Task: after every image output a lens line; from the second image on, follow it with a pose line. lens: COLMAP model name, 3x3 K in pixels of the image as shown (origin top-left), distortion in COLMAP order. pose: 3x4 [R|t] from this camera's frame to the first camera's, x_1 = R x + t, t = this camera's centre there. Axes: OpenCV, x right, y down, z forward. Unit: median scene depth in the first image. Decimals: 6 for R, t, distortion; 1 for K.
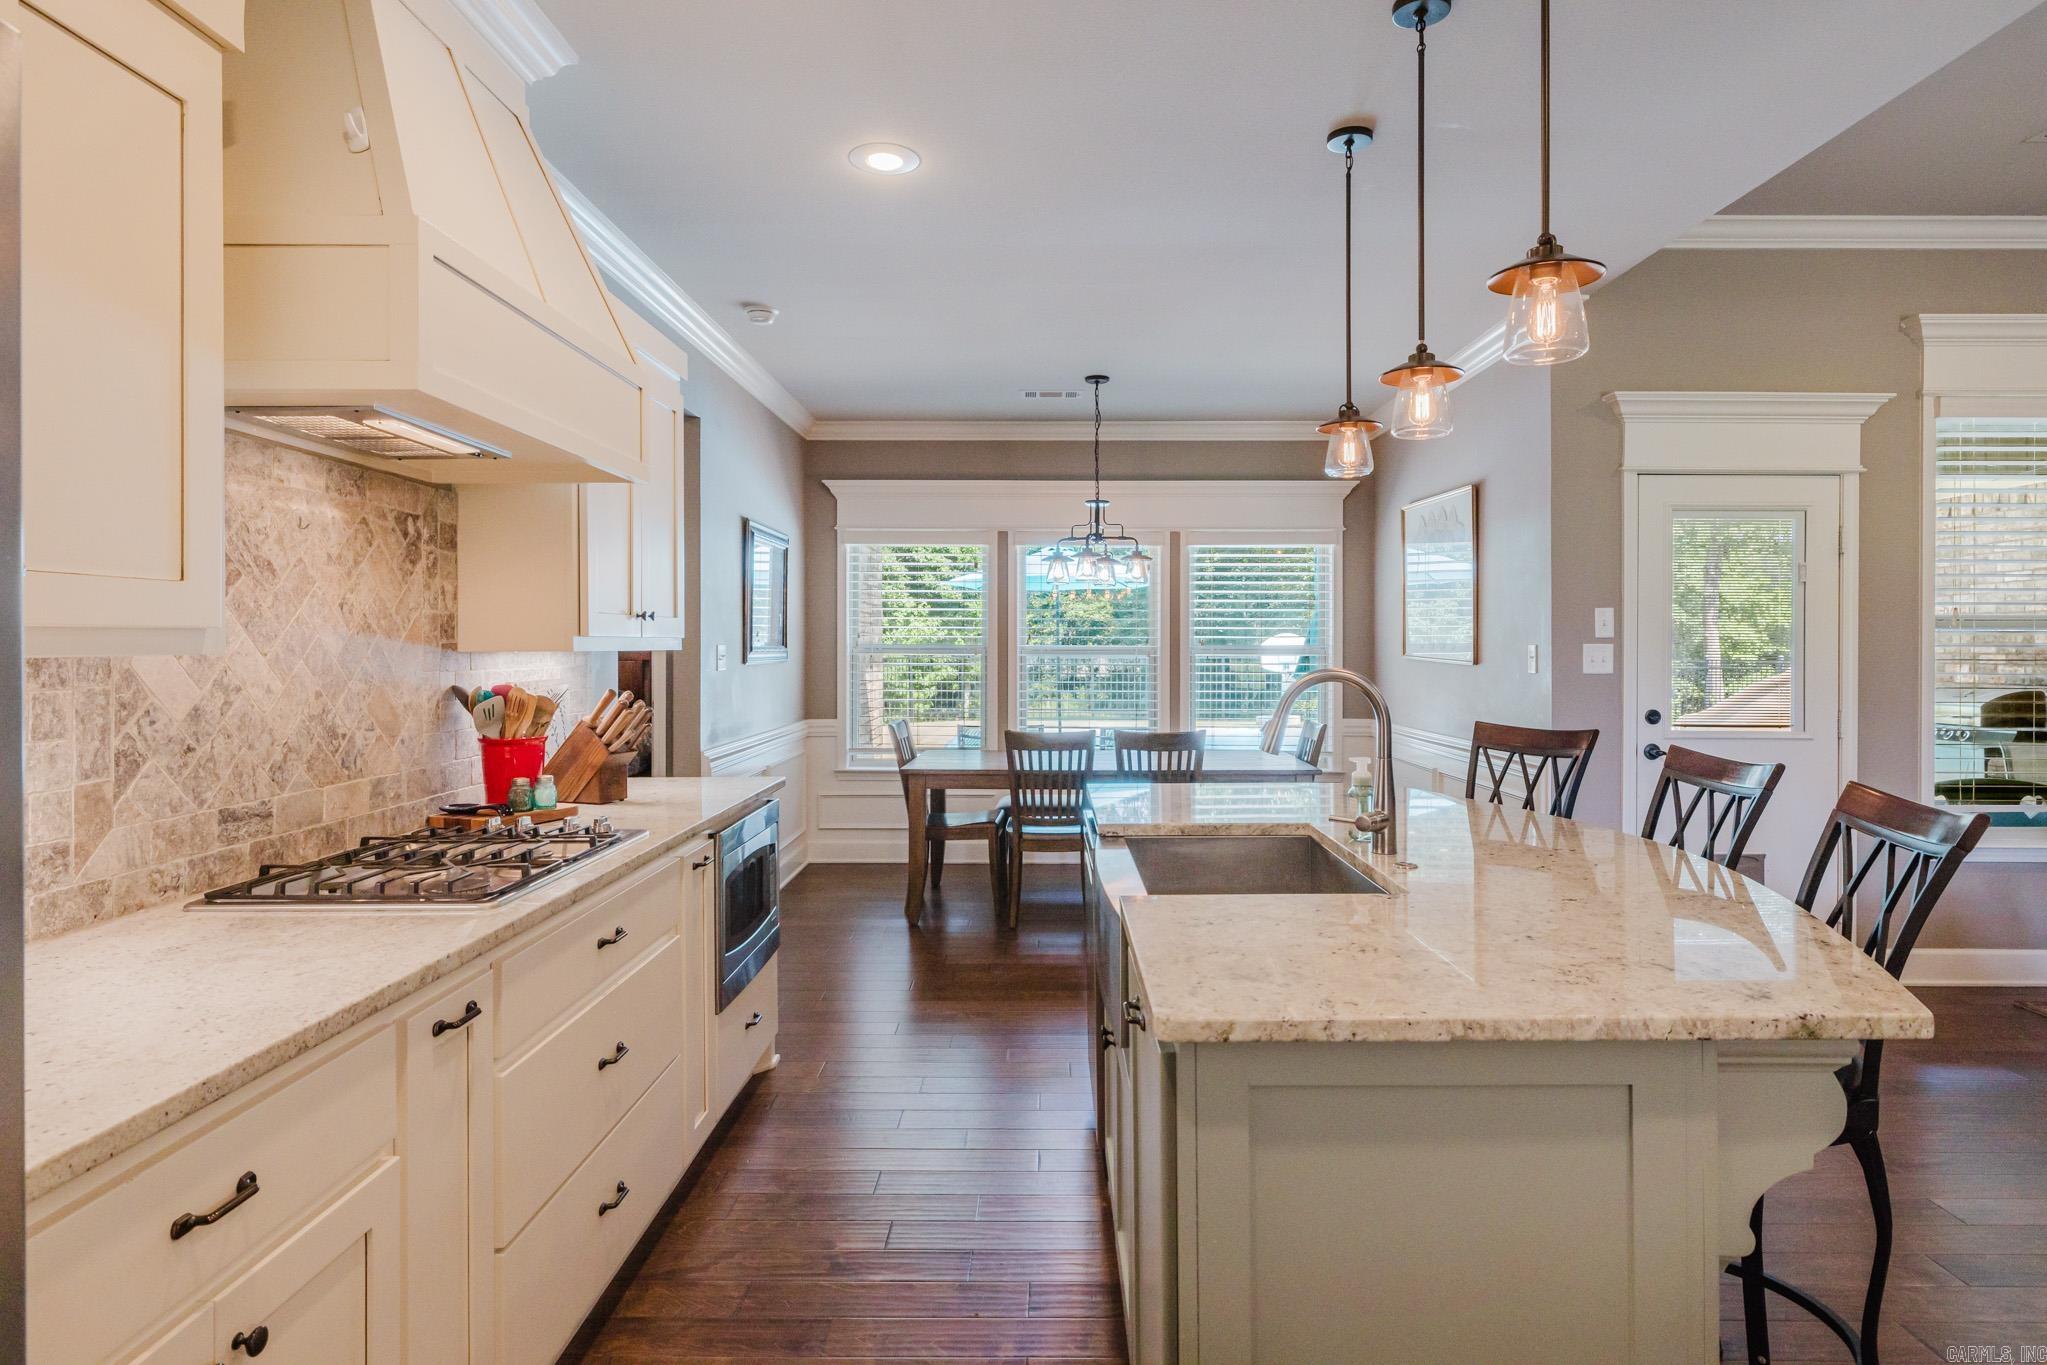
lens RADIAL K [[1140.2, 0, 1044.2], [0, 1140.2, 656.0], [0, 0, 1]] dist [0.003245, -0.001232]
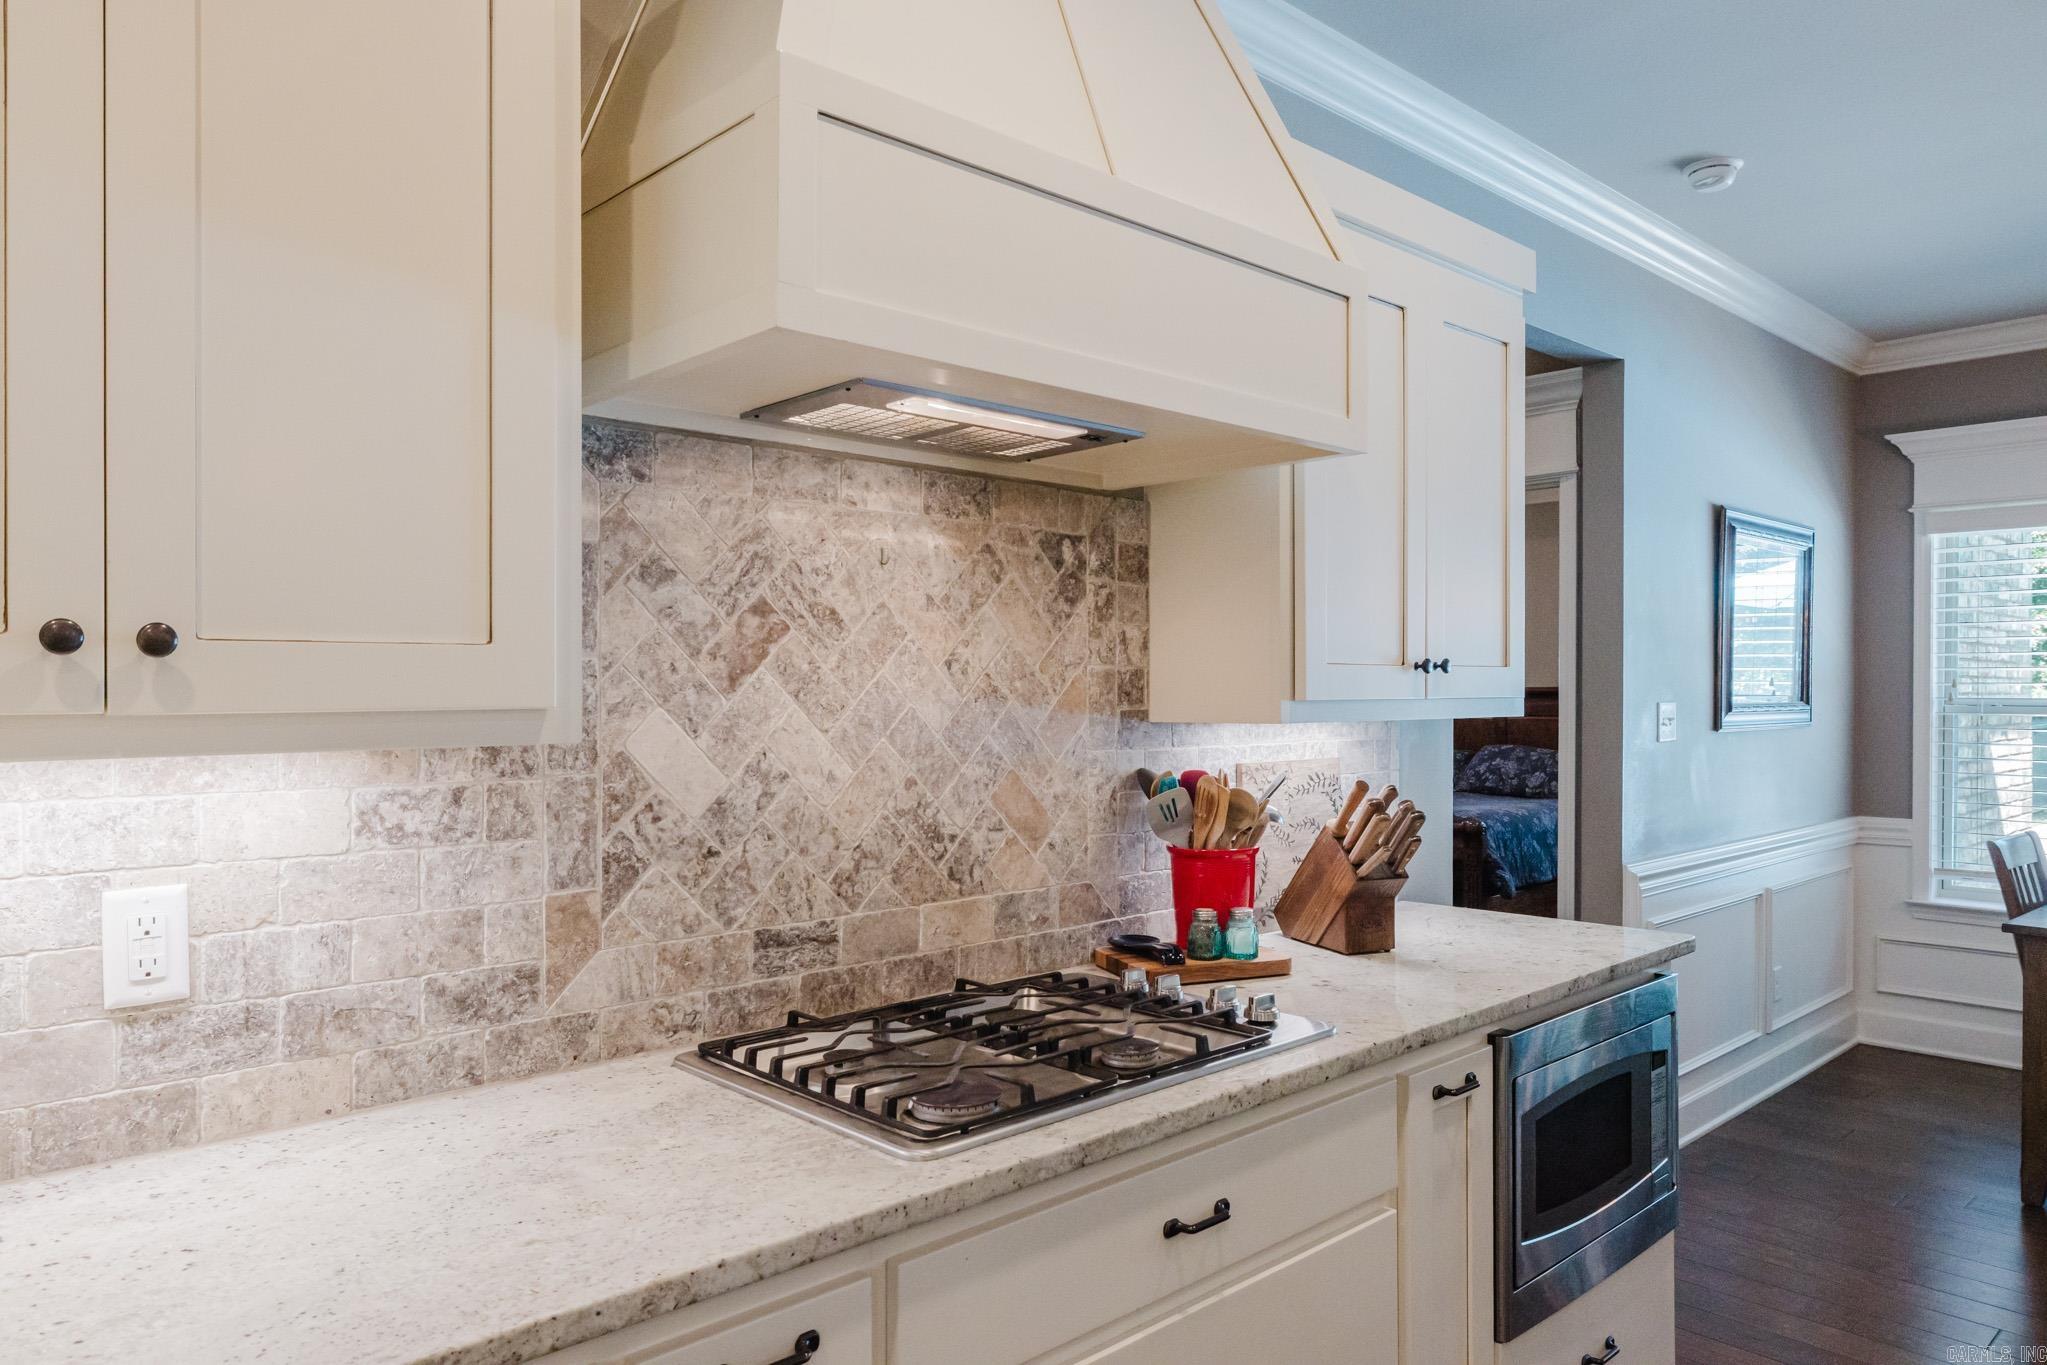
lens RADIAL K [[1346.2, 0, 1021.2], [0, 1346.2, 702.7], [0, 0, 1]] dist [0.001267, -0.006103]
pose [[0.682856, 0.005404, -0.730533, 0.052723], [-0.004886, 0.999984, 0.002830, -0.017986], [0.730537, 0.001637, 0.682871, 0.364038]]
